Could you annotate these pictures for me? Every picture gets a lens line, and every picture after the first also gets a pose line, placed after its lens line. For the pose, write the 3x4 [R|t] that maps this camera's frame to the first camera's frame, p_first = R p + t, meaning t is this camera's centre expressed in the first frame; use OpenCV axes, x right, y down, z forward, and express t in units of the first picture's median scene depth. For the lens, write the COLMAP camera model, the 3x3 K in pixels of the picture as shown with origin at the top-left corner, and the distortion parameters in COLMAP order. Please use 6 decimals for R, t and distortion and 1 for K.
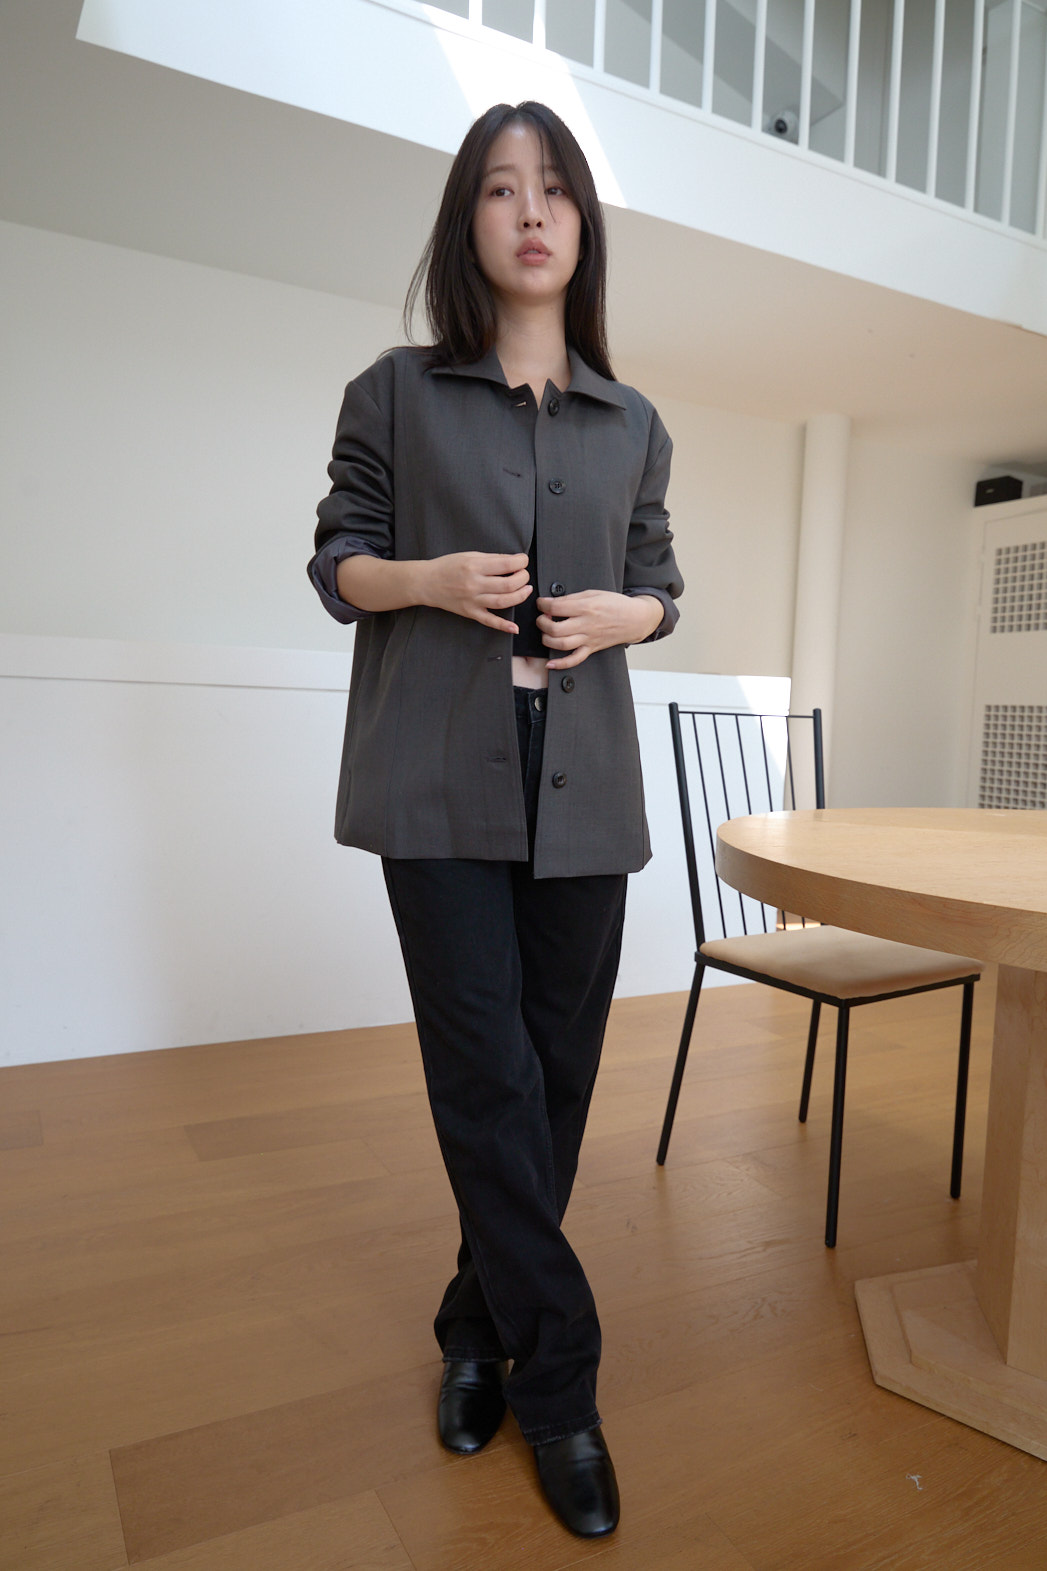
lens RADIAL K [[1067.0, 0, 523.6], [0, 1067.0, 791.7], [0, 0, 1]] dist [-0.002347, 0.000461]
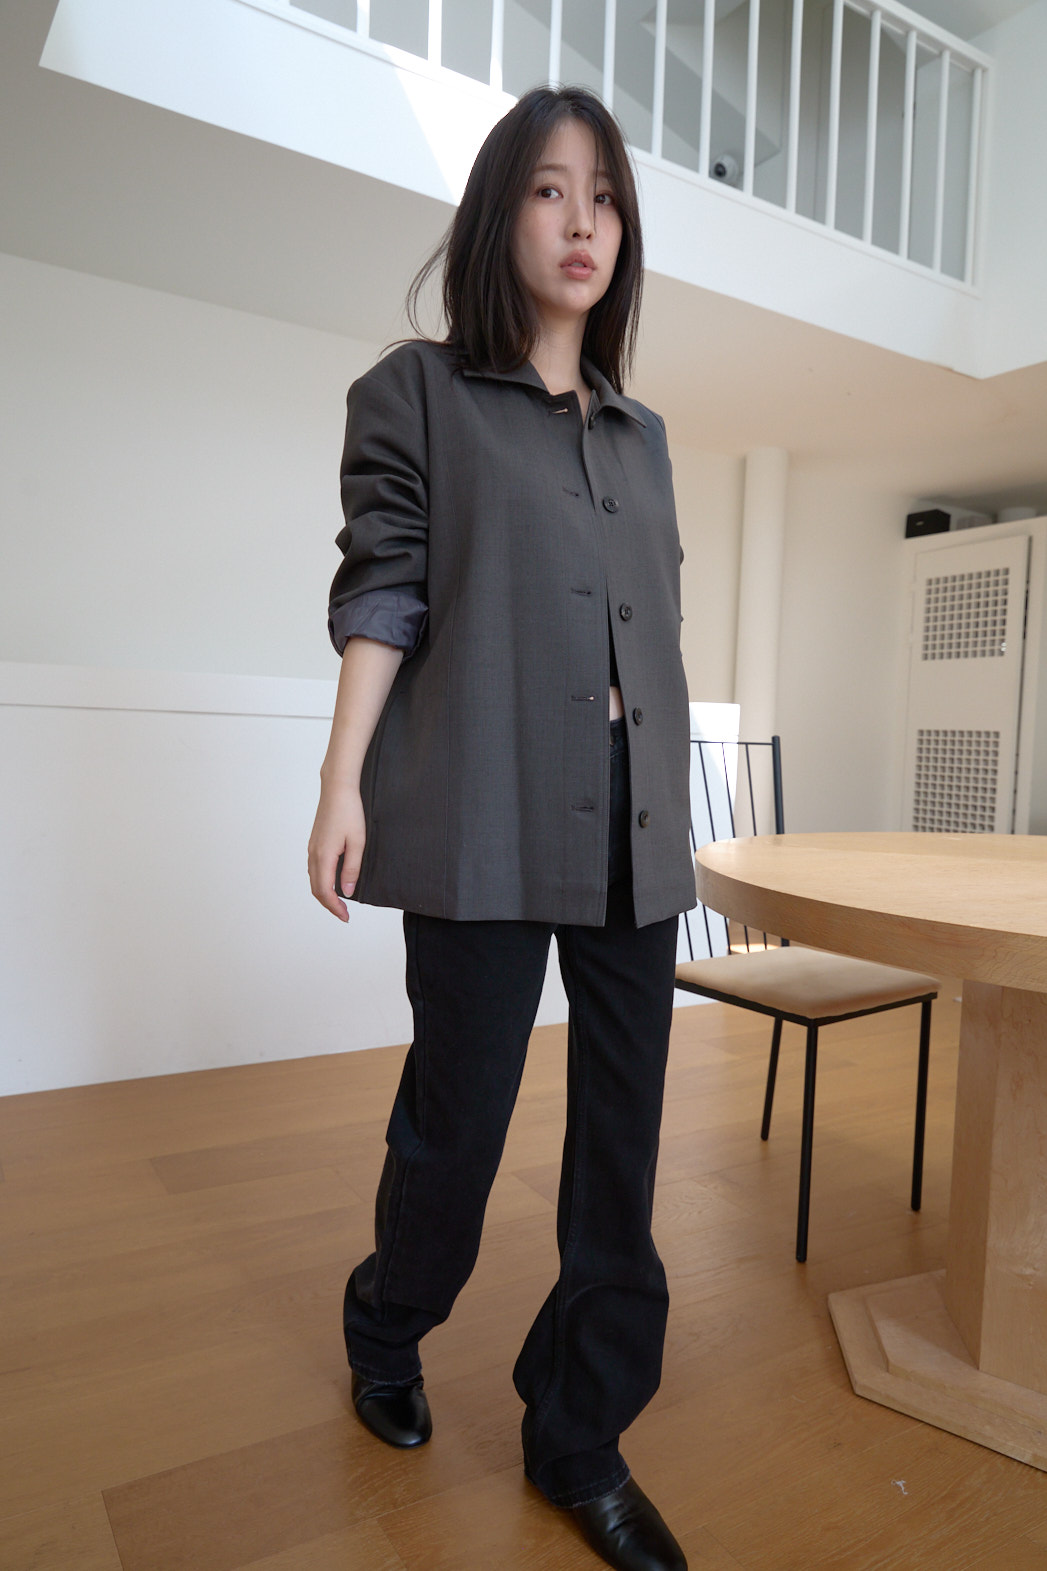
lens RADIAL K [[1067.9, 0, 523.4], [0, 1067.9, 791.4], [0, 0, 1]] dist [-0.002230, 0.001266]
pose [[0.997994, -0.002930, 0.063241, -0.032409], [0.004278, 0.999766, -0.021188, -0.003398], [-0.063164, 0.021416, 0.997773, -0.012493]]
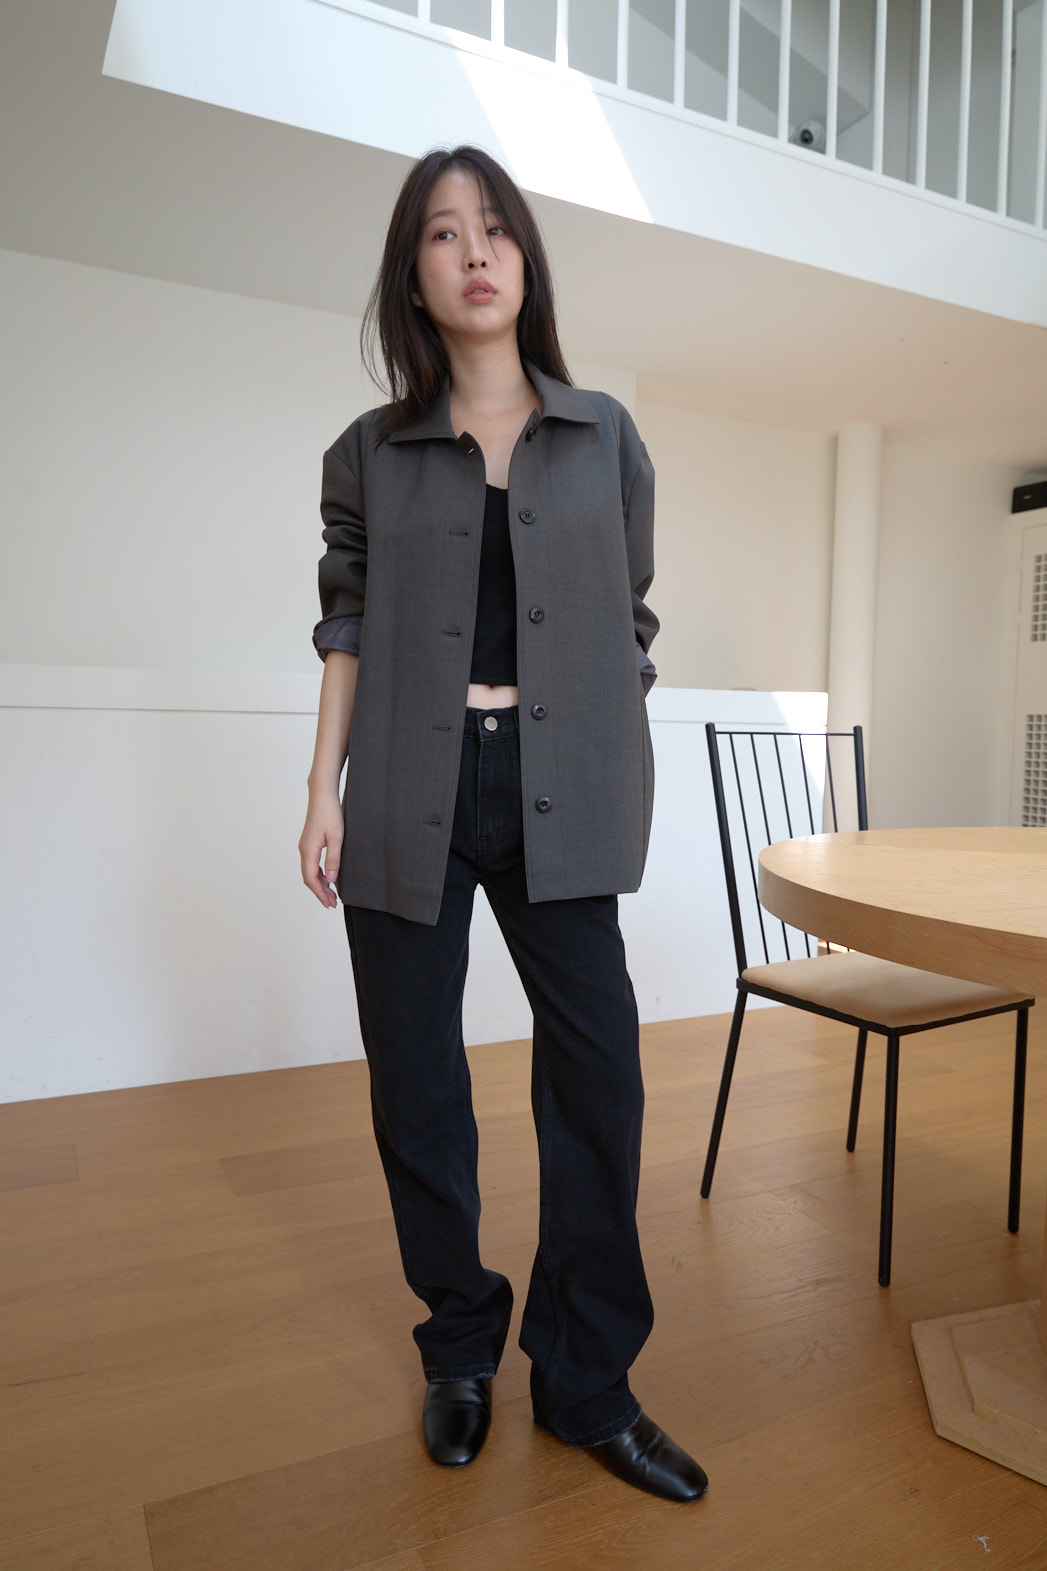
lens RADIAL K [[1067.9, 0, 523.4], [0, 1067.9, 791.4], [0, 0, 1]] dist [-0.002230, 0.001266]
pose [[0.999396, -0.015321, -0.031191, -0.000945], [0.014864, 0.999780, -0.014819, -0.007855], [0.031411, 0.014346, 0.999404, 0.014484]]
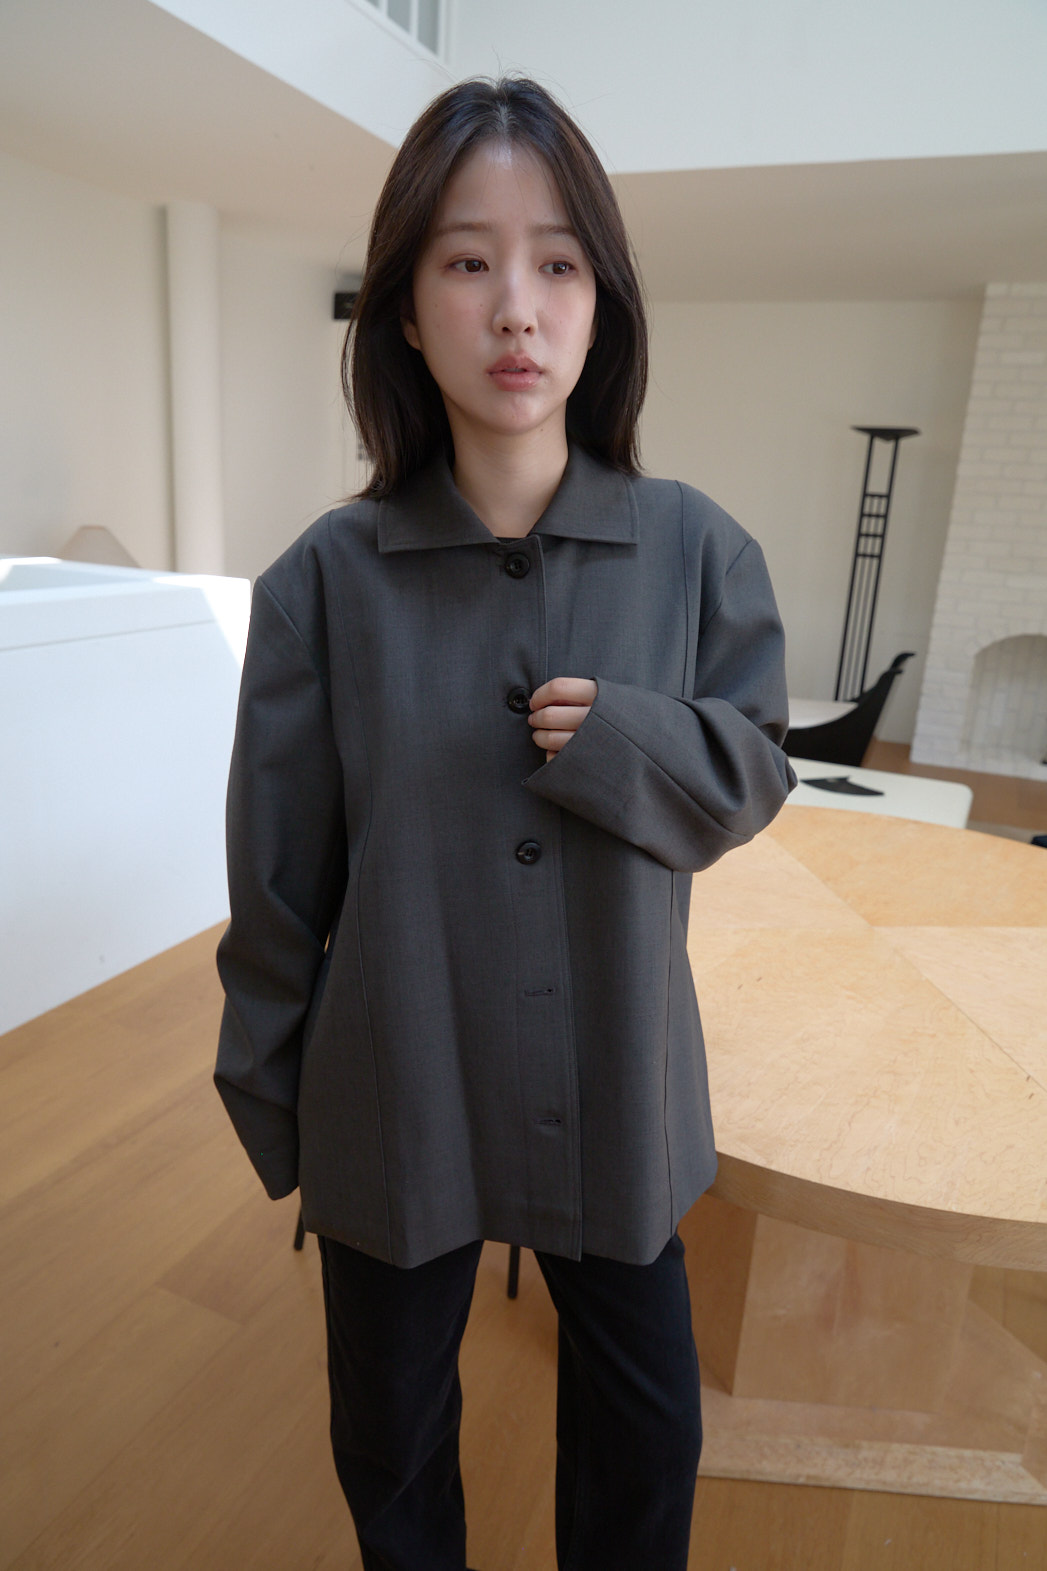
lens RADIAL K [[1056.7, 0, 524.6], [0, 1056.7, 778.7], [0, 0, 1]] dist [-0.001809, -0.000592]
pose [[0.786569, -0.159689, 0.596497, -0.171722], [0.015495, 0.970783, 0.239459, -0.224199], [-0.617308, -0.179108, 0.766062, 0.240681]]
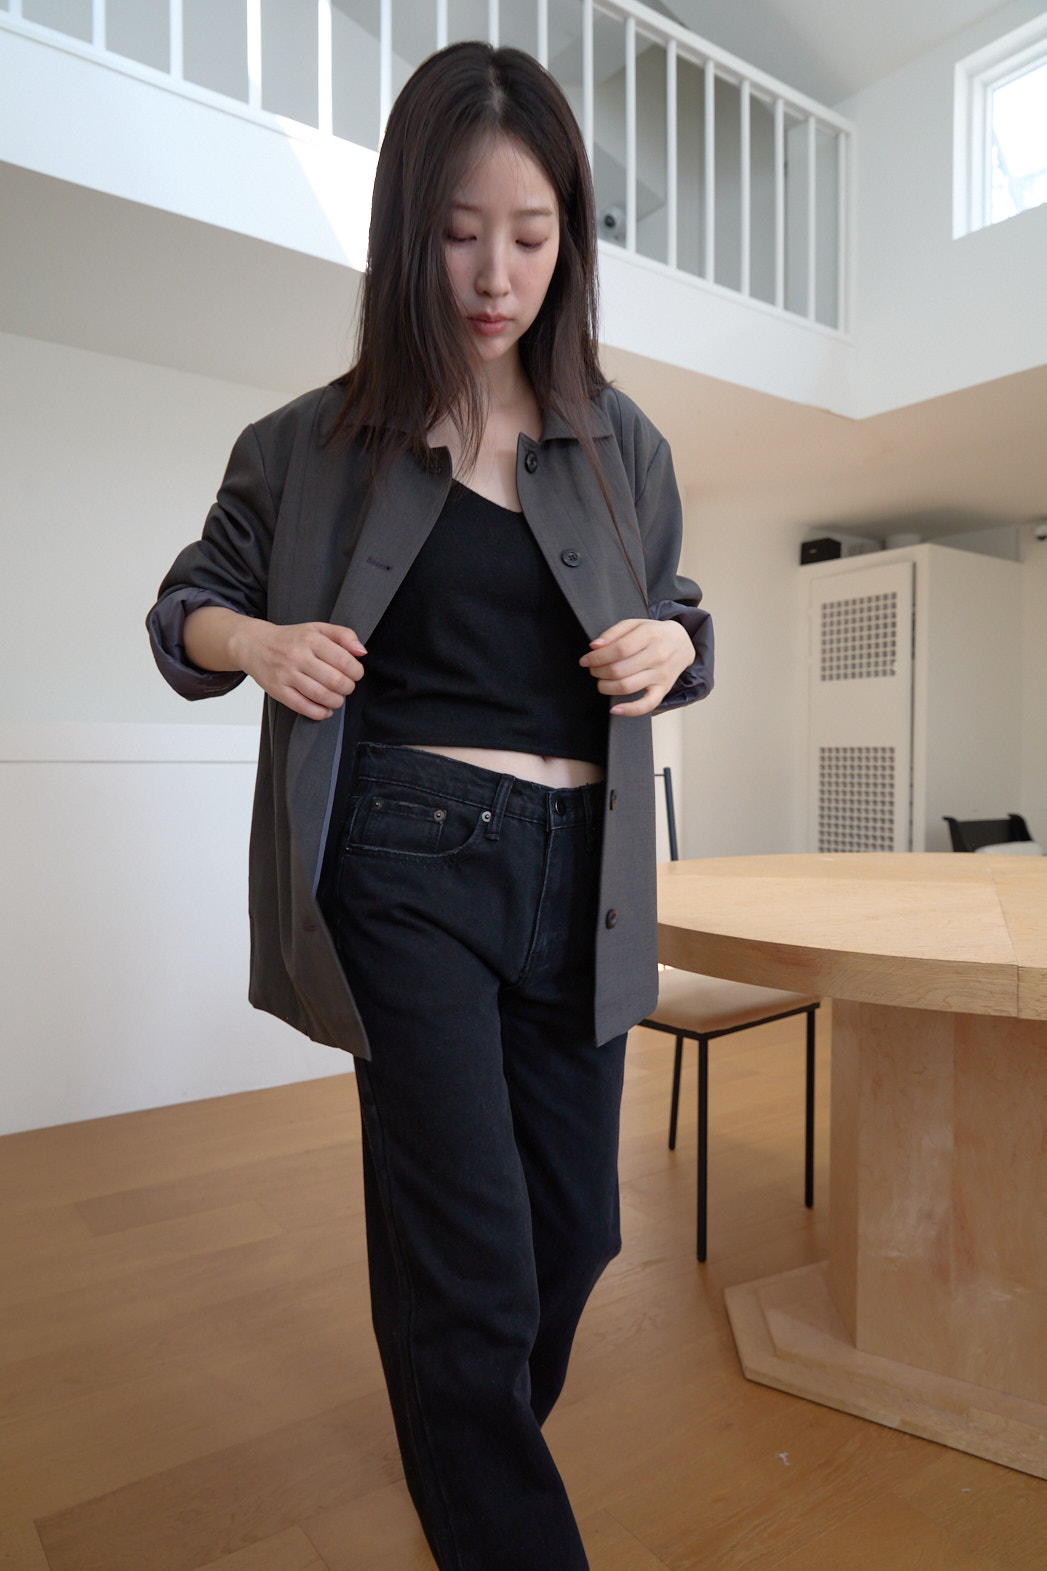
lens RADIAL K [[1067.7, 0, 527.0], [0, 1067.7, 789.7], [0, 0, 1]] dist [-0.006113, 0.004010]
pose [[0.990300, -0.036016, 0.134199, -0.015268], [0.041970, 0.998244, -0.041805, -0.014507], [-0.132458, 0.047032, 0.990072, -0.064701]]
